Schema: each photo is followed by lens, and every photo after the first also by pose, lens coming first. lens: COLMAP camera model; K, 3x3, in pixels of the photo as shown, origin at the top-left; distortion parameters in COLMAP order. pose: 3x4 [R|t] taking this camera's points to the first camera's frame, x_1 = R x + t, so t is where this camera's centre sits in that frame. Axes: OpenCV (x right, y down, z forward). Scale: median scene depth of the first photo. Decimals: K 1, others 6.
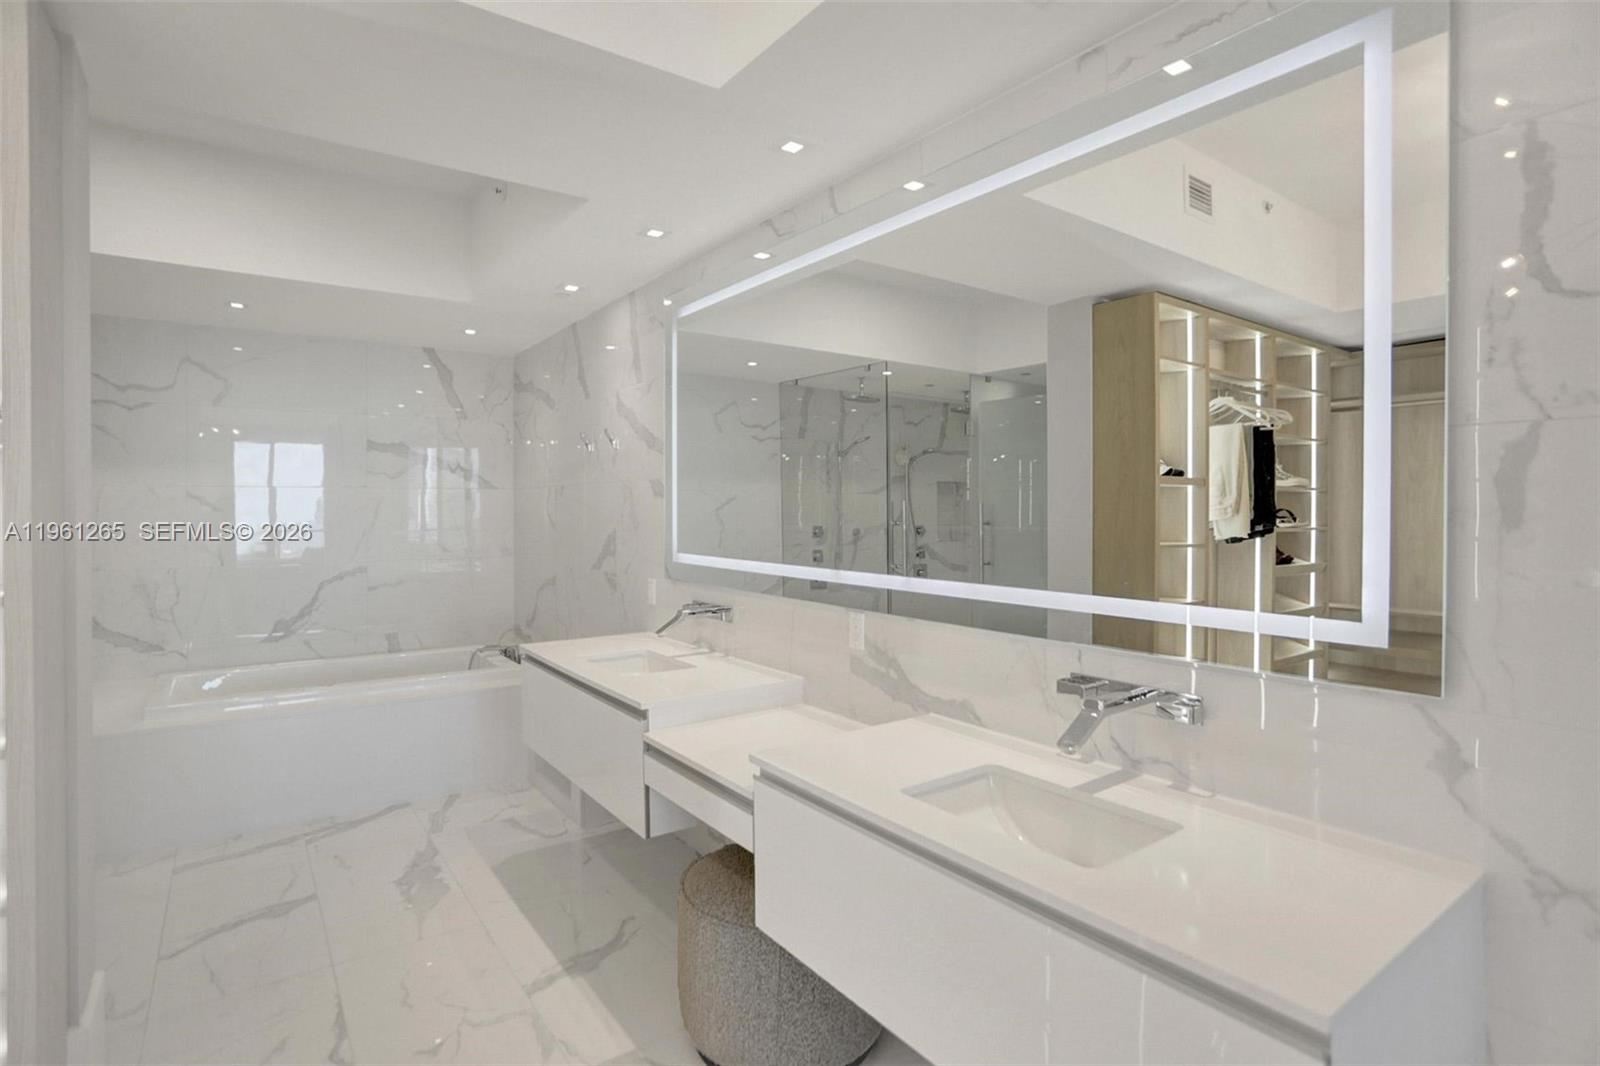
lens RADIAL K [[780.1, 0, 792.9], [0, 780.1, 510.5], [0, 0, 1]] dist [-0.031222, 0.014212]
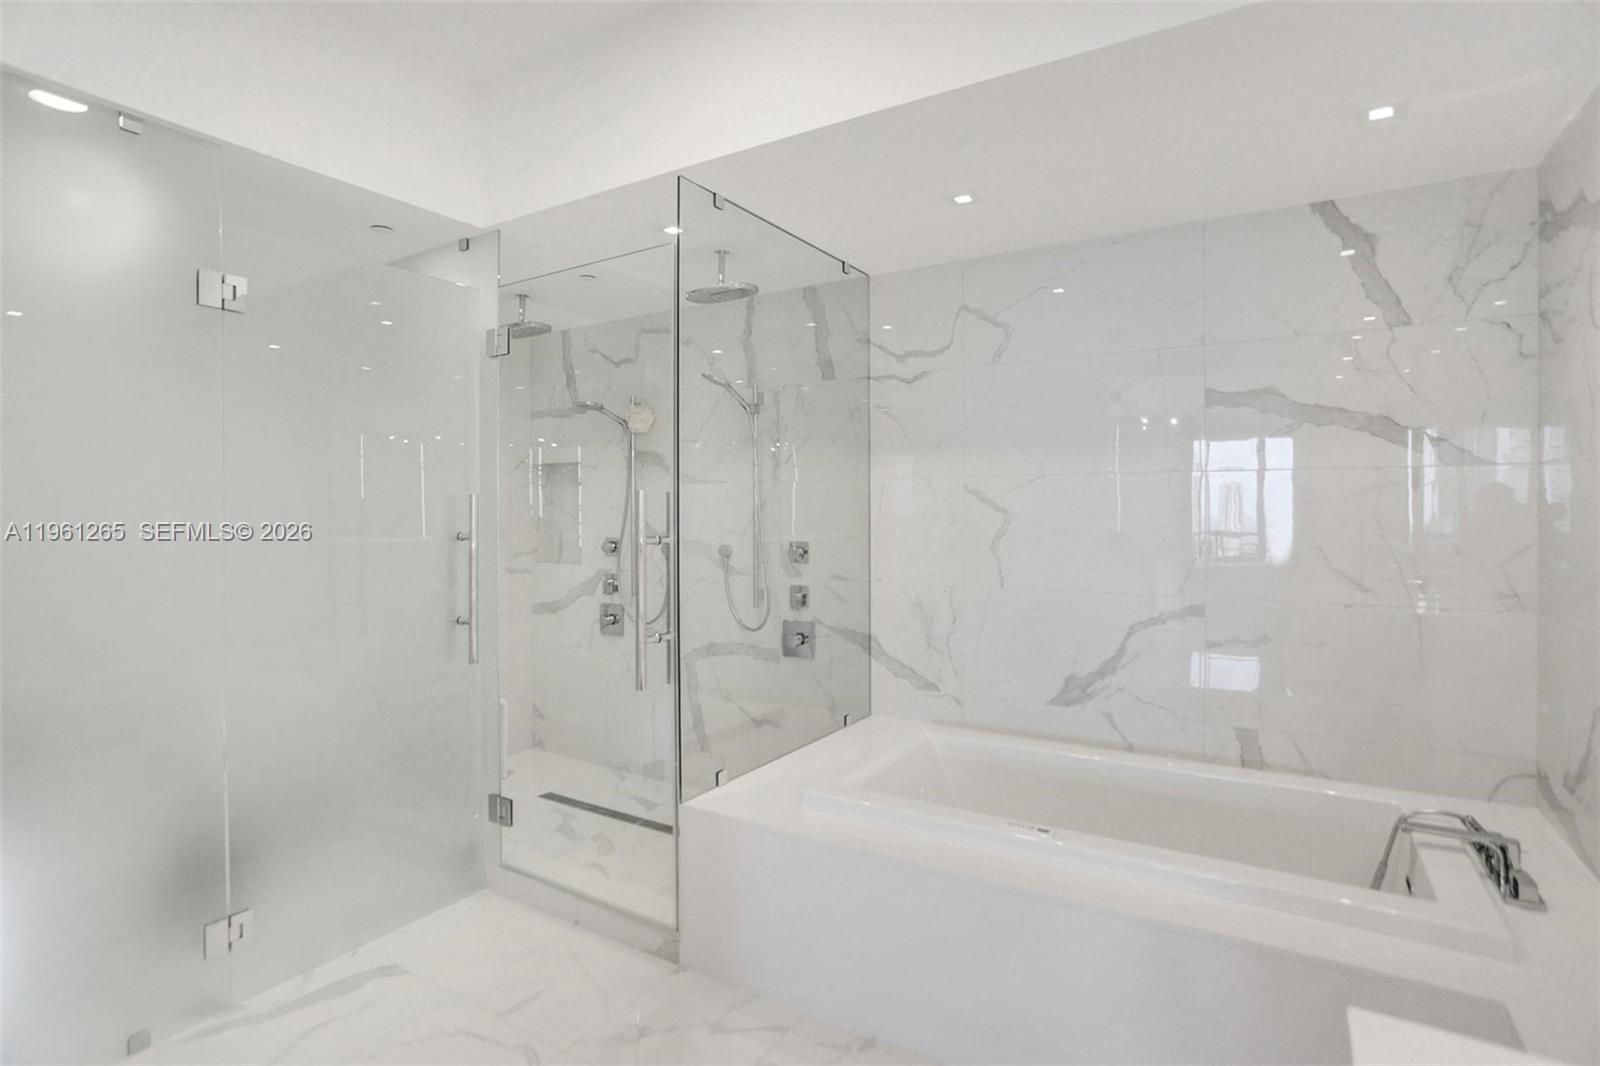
lens RADIAL K [[780.1, 0, 801.3], [0, 780.1, 510.6], [0, 0, 1]] dist [-0.031222, 0.014212]
pose [[0.397557, -0.001427, -0.917577, -0.143852], [-0.005911, 0.999974, -0.004116, 0.004945], [0.917559, 0.007060, 0.397538, 0.511464]]
